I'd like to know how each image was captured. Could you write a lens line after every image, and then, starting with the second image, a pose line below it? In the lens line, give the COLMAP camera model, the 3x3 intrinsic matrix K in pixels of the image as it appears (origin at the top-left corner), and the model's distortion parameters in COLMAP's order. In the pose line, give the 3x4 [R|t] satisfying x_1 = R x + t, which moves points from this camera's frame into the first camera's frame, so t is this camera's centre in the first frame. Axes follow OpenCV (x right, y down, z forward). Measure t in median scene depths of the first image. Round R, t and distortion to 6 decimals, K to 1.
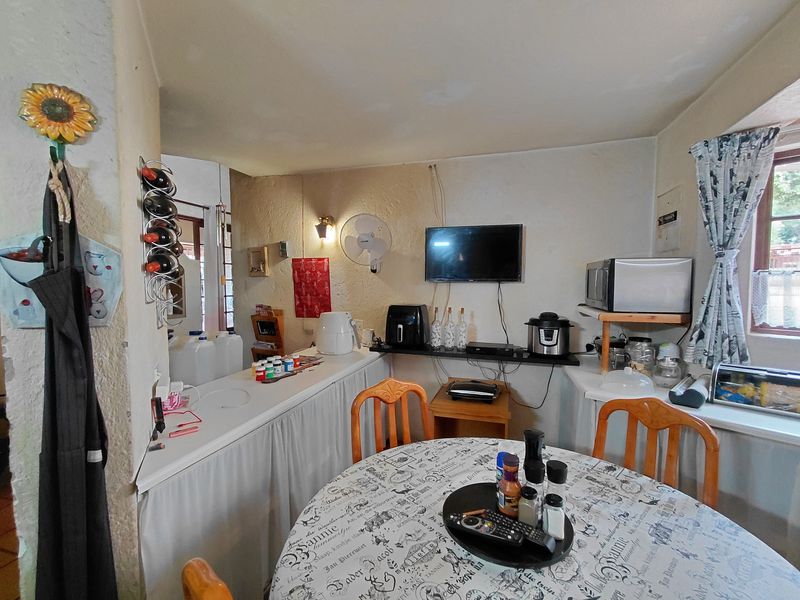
lens RADIAL K [[367.8, 0, 400.0], [0, 367.8, 300.0], [0, 0, 1]] dist [-0.000048, -0.000325]
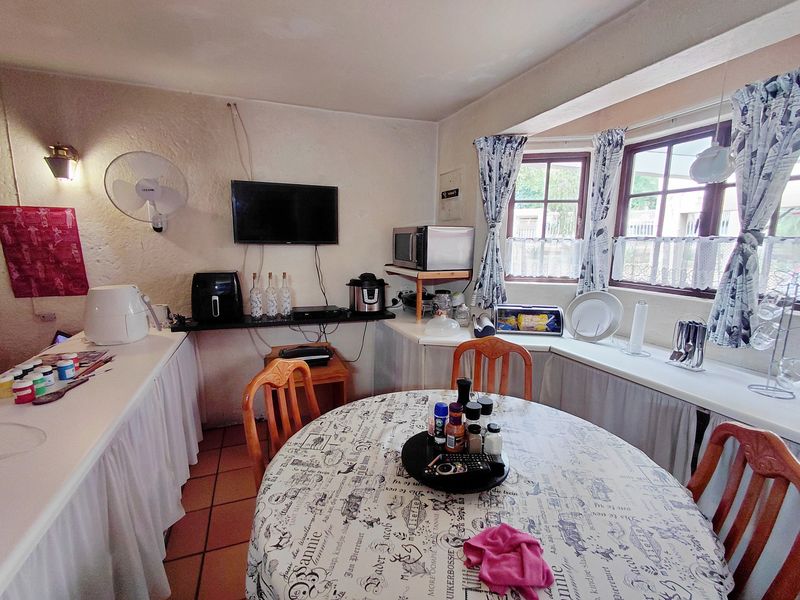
lens RADIAL K [[367.8, 0, 400.0], [0, 367.8, 300.0], [0, 0, 1]] dist [-0.000048, -0.000325]
pose [[0.788756, -0.092251, 0.607745, -0.230289], [0.023210, 0.992439, 0.120522, -0.019811], [-0.614269, -0.080956, 0.784933, 0.102150]]
